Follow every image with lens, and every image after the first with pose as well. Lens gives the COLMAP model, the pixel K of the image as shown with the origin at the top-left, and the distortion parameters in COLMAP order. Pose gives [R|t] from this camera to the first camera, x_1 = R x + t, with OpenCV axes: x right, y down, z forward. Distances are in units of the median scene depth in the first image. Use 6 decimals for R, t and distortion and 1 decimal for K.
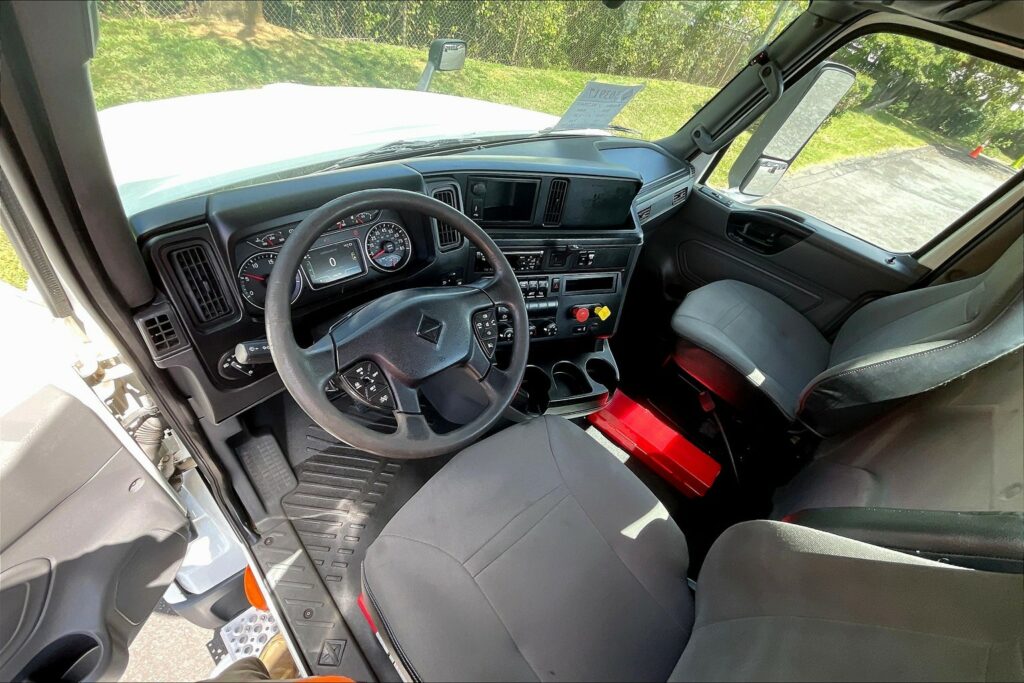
lens RADIAL K [[419.8, 0, 512.0], [0, 419.8, 341.5], [0, 0, 1]] dist [-0.001760, -0.000694]
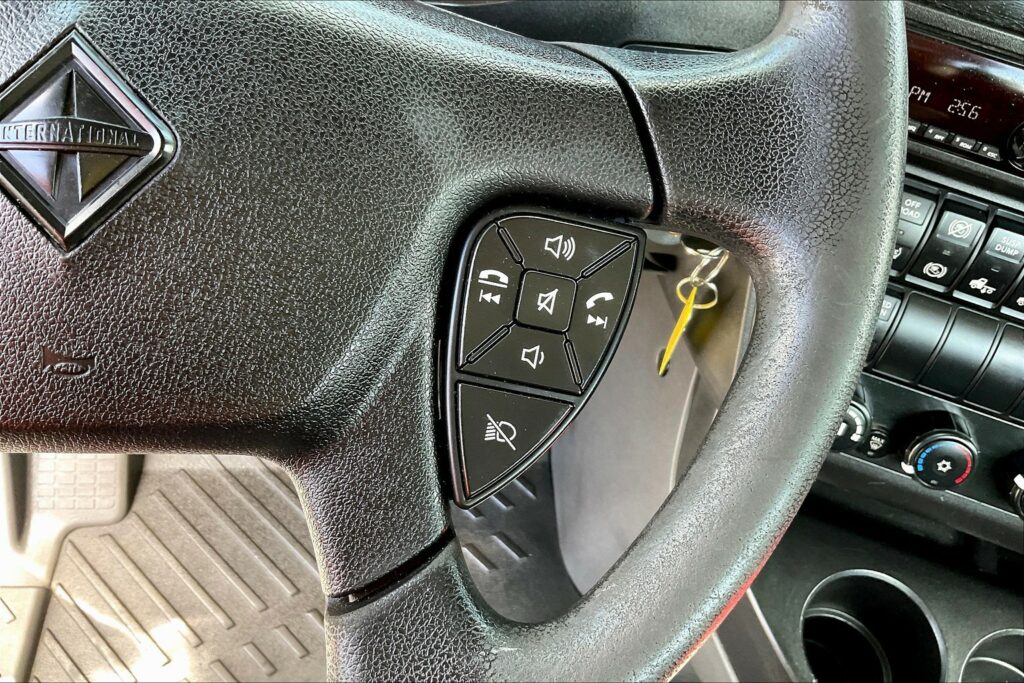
lens RADIAL K [[854.8, 0, 512.0], [0, 854.8, 341.5], [0, 0, 1]] dist [0.069620, -0.134456]
pose [[0.770815, 0.420251, -0.478783, 0.058538], [-0.414612, 0.901535, 0.123817, -0.040347], [0.483674, 0.103069, 0.869158, 0.482953]]
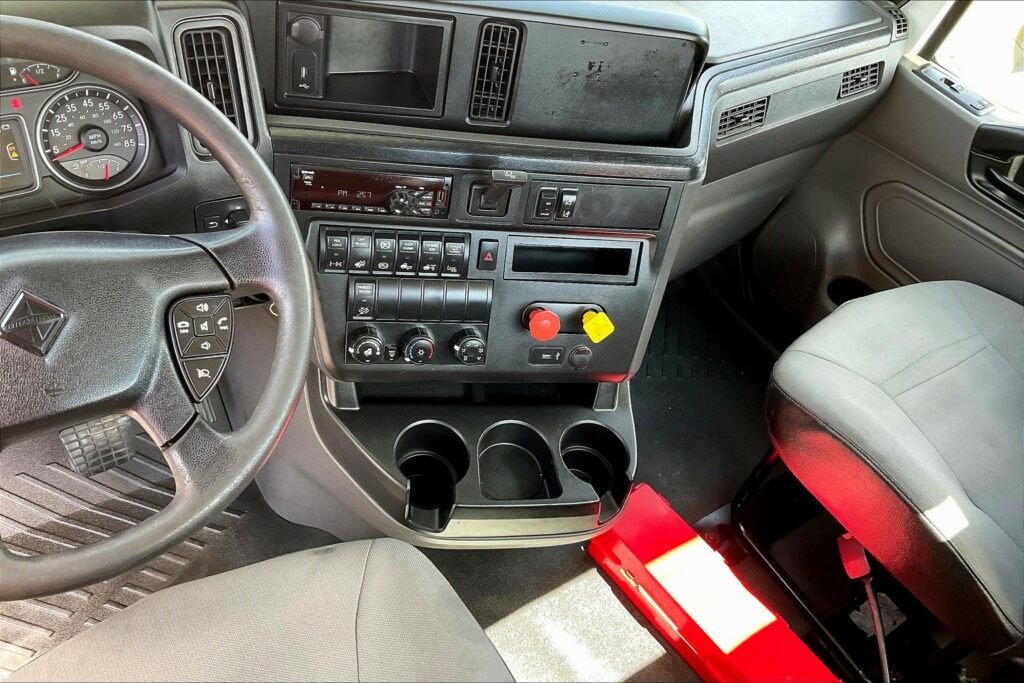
lens RADIAL K [[854.8, 0, 512.0], [0, 854.8, 341.5], [0, 0, 1]] dist [0.069620, -0.134456]
pose [[0.983524, 0.117167, -0.137671, 0.266724], [-0.118623, 0.992936, -0.002394, -0.040970], [0.136418, 0.018685, 0.990475, 0.081729]]
